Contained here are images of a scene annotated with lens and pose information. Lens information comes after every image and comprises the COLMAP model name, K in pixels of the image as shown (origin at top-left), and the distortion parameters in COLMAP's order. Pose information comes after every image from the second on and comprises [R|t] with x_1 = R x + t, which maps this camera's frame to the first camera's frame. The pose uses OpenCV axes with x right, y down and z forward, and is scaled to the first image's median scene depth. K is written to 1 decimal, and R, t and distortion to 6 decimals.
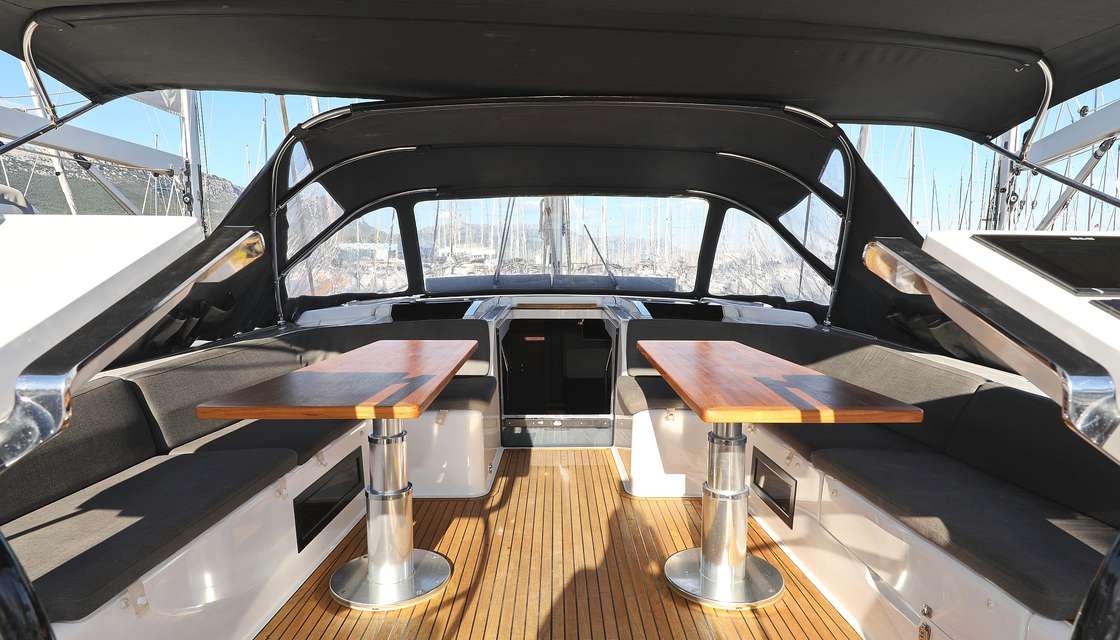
lens RADIAL K [[642.3, 0, 574.1], [0, 642.3, 320.1], [0, 0, 1]] dist [-0.019954, 0.005933]
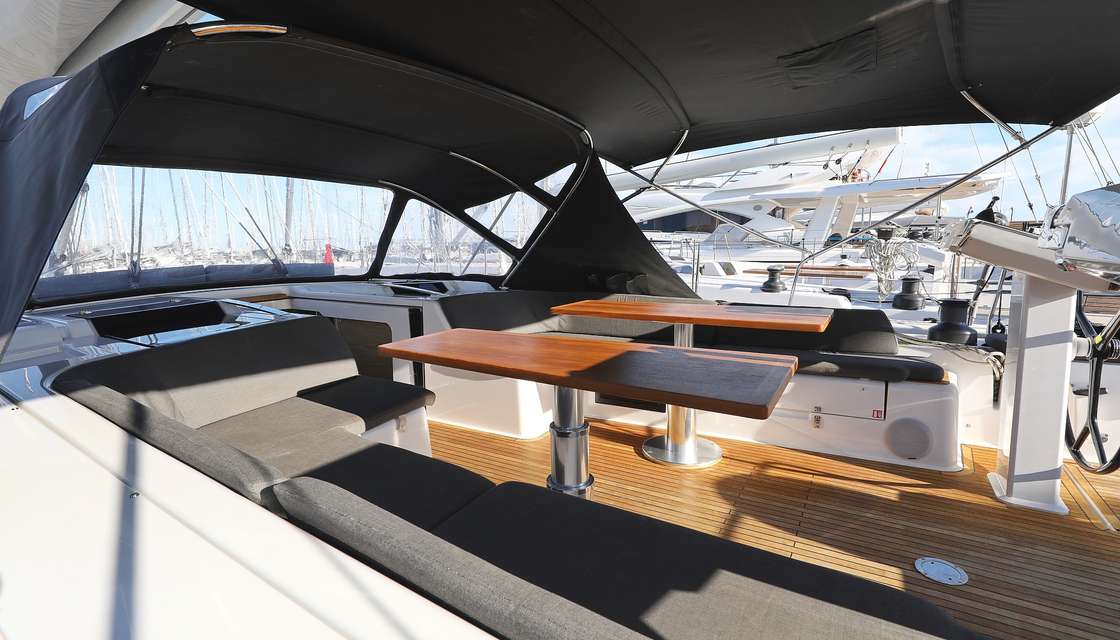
lens RADIAL K [[511.4, 0, 562.6], [0, 511.4, 318.9], [0, 0, 1]] dist [-0.024589, 0.000391]
pose [[0.564796, -0.133228, 0.814405, -0.490537], [0.097488, 0.990743, 0.094467, -0.025434], [-0.819452, 0.026041, 0.572556, 0.314674]]
